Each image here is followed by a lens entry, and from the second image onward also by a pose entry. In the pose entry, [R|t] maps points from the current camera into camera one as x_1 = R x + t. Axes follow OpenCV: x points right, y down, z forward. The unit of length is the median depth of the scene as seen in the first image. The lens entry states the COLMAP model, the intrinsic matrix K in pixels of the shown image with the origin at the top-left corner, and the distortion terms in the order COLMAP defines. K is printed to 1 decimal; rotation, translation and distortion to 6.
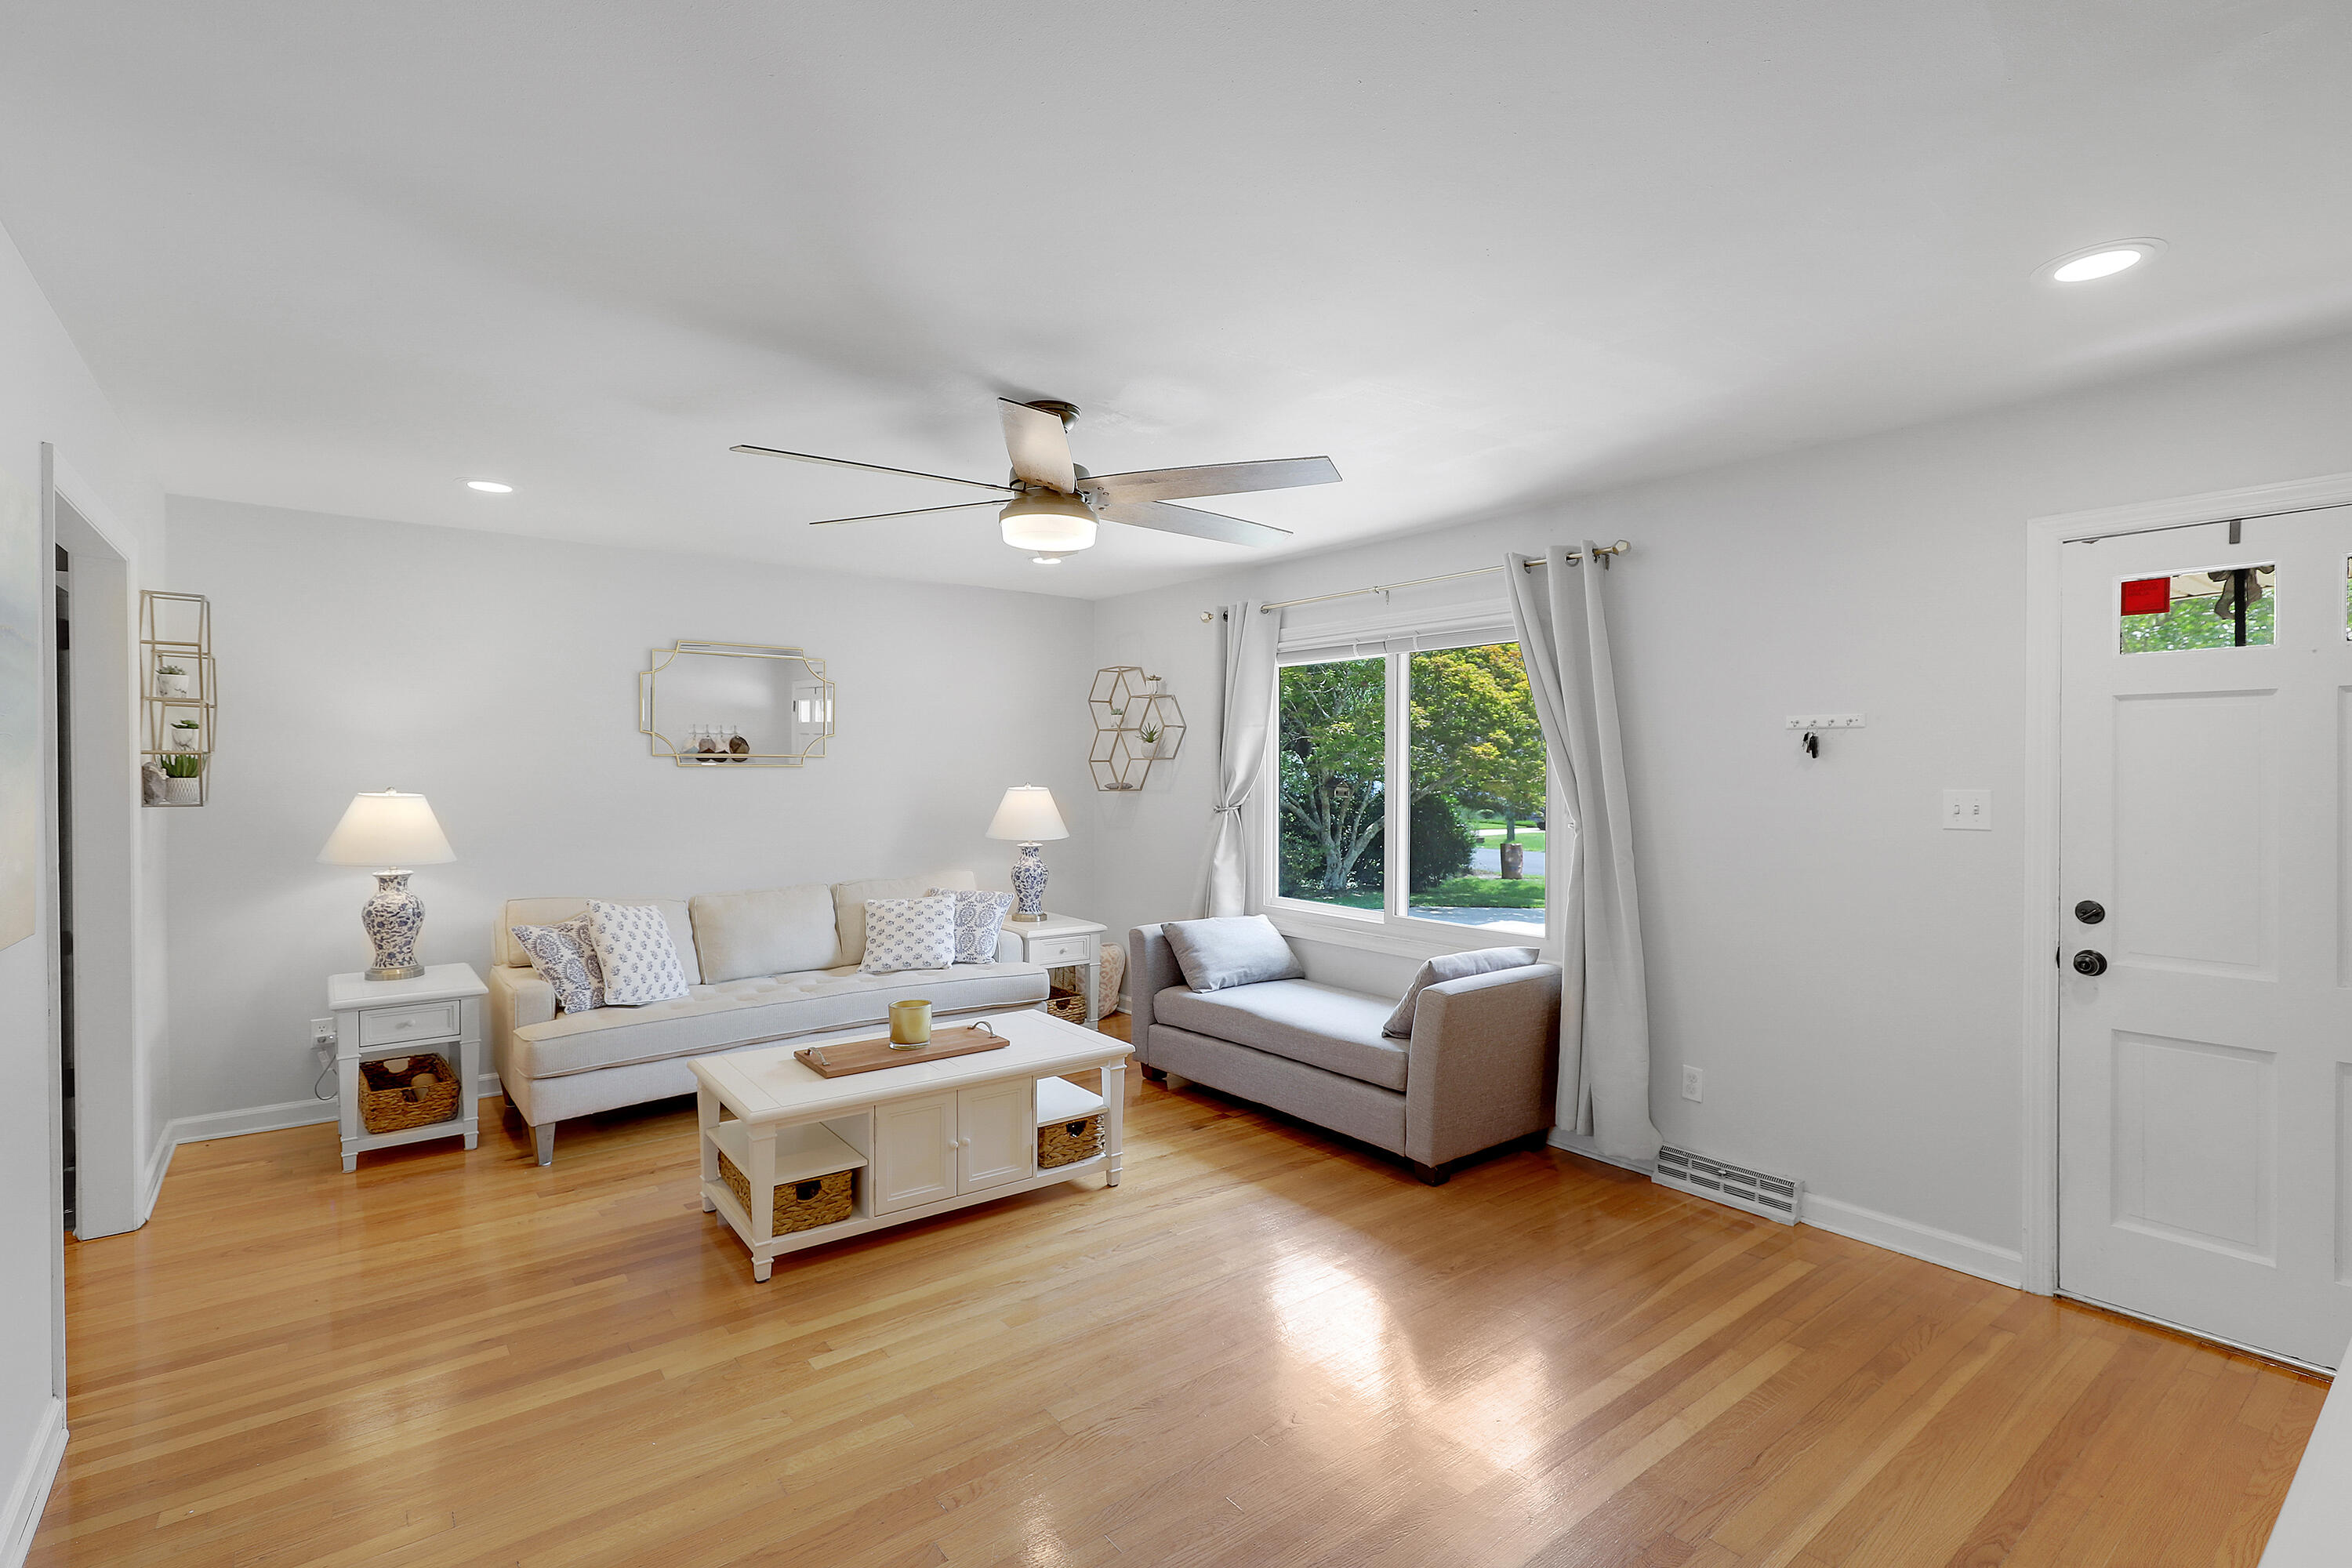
lens RADIAL K [[1064.5, 0, 1188.6], [0, 1064.5, 790.6], [0, 0, 1]] dist [0.002479, 0.001114]
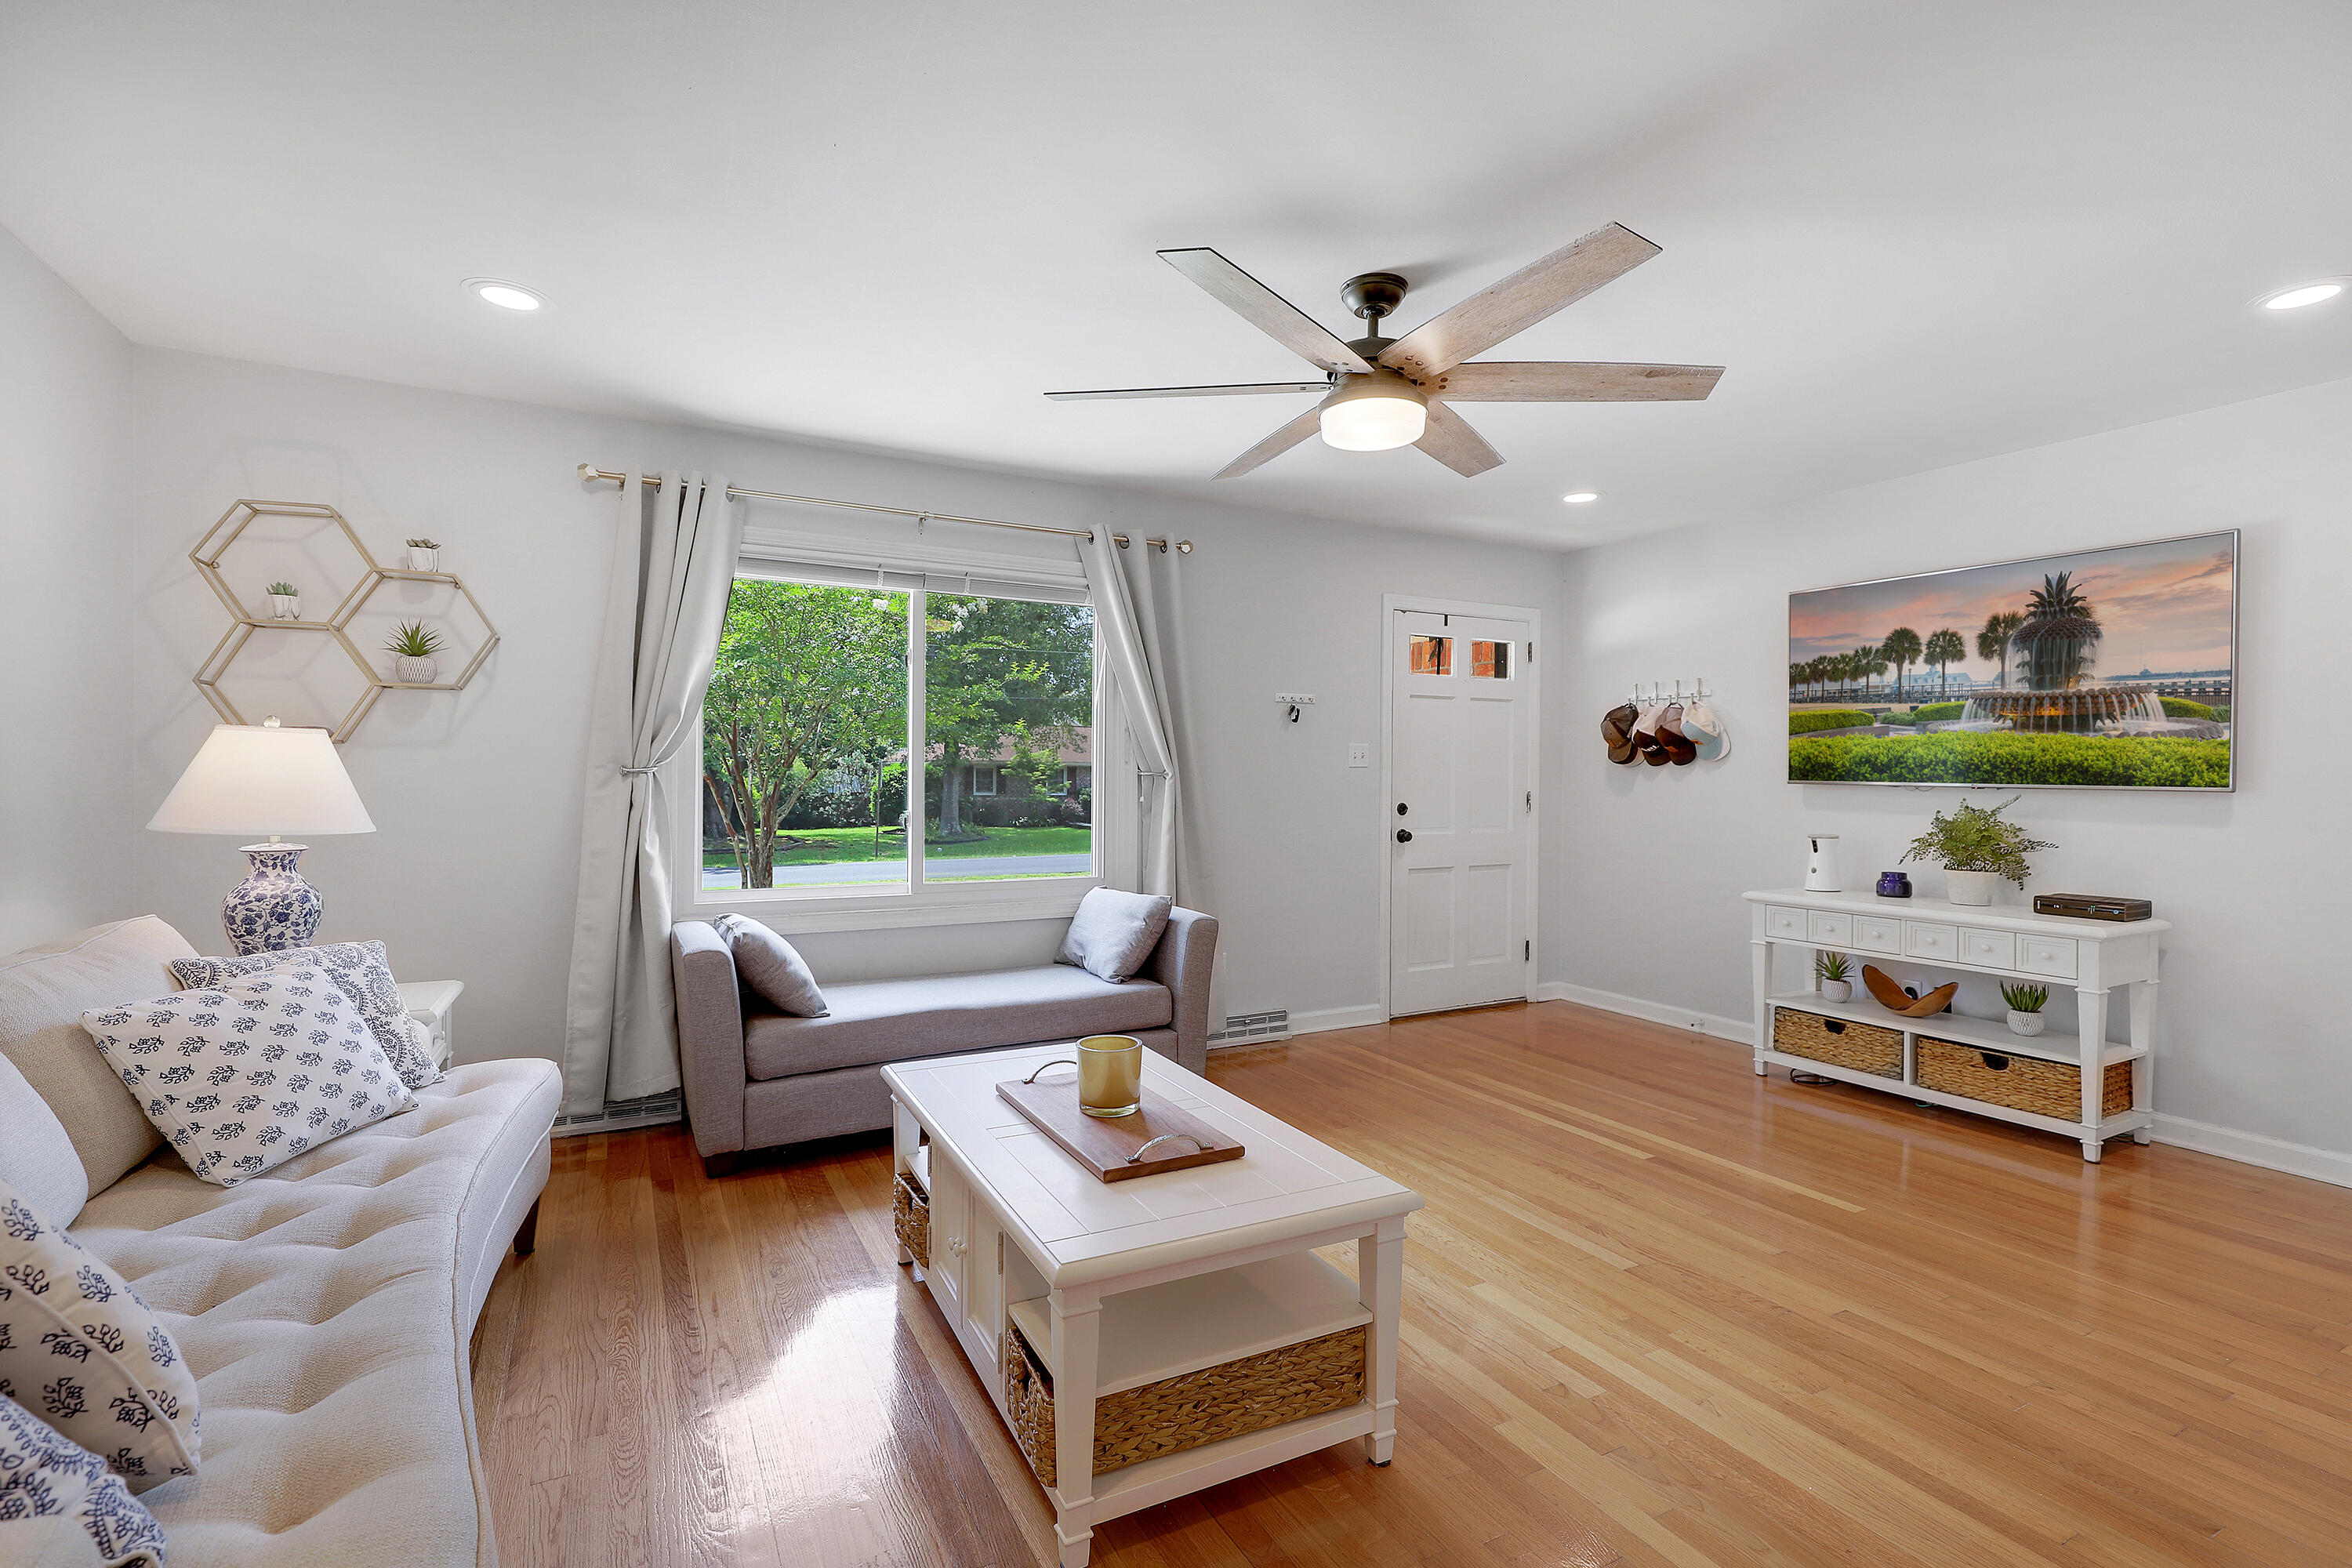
lens RADIAL K [[1064.5, 0, 1134.1], [0, 1064.5, 798.6], [0, 0, 1]] dist [0.002479, 0.001114]
pose [[0.203784, -0.019597, 0.978820, -0.883885], [0.015433, 0.999740, 0.016803, 0.045750], [-0.978894, 0.011682, 0.204033, 0.874717]]
